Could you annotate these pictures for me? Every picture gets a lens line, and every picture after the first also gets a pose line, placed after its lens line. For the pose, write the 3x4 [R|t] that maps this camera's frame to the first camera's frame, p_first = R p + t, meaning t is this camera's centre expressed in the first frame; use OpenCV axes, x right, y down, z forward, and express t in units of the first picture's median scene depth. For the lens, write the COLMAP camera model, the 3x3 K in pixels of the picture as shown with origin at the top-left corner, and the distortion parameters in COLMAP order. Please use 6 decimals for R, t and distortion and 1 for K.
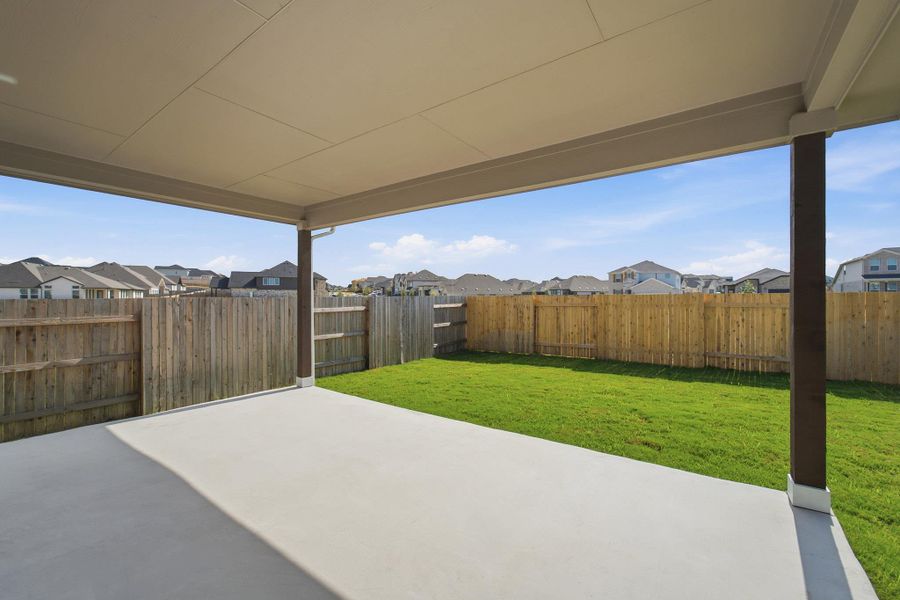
lens RADIAL K [[373.1, 0, 450.6], [0, 373.1, 301.2], [0, 0, 1]] dist [-0.004670, 0.000772]
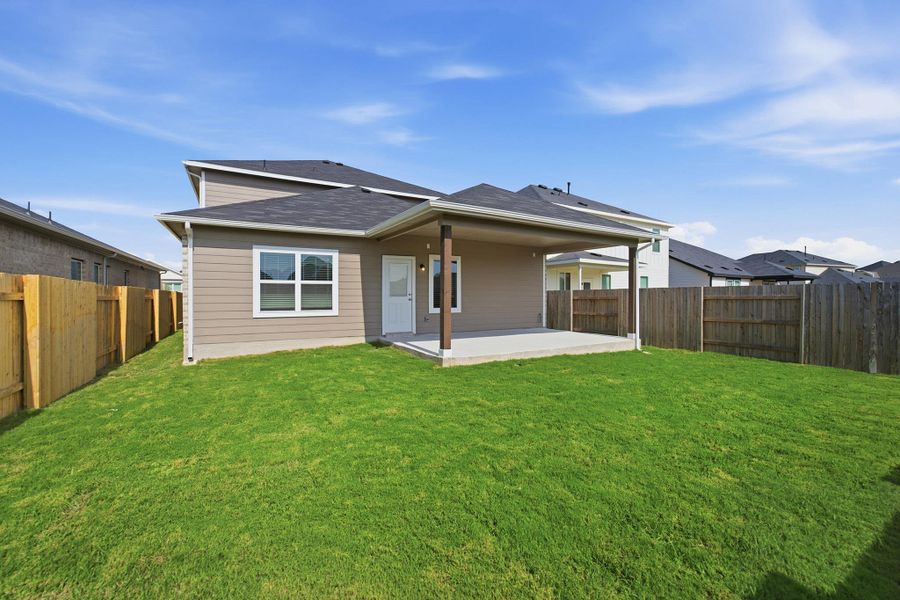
lens RADIAL K [[373.1, 0, 449.1], [0, 373.1, 302.0], [0, 0, 1]] dist [-0.004670, 0.000772]
pose [[-0.424127, 0.013842, -0.905497, 0.911937], [0.000181, 0.999884, 0.015200, 0.019846], [0.905603, 0.006283, -0.424080, 0.590969]]
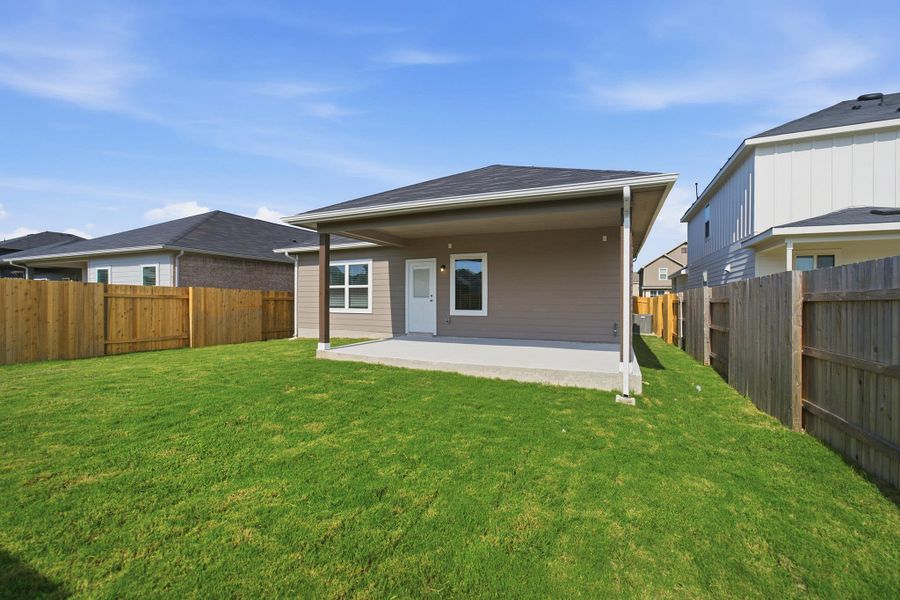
lens RADIAL K [[373.1, 0, 455.1], [0, 373.1, 297.8], [0, 0, 1]] dist [-0.004670, 0.000772]
pose [[-0.973512, -0.003837, -0.228604, 0.082822], [-0.002806, 0.999984, -0.004835, 0.026288], [0.228619, -0.004066, -0.973508, 1.172232]]
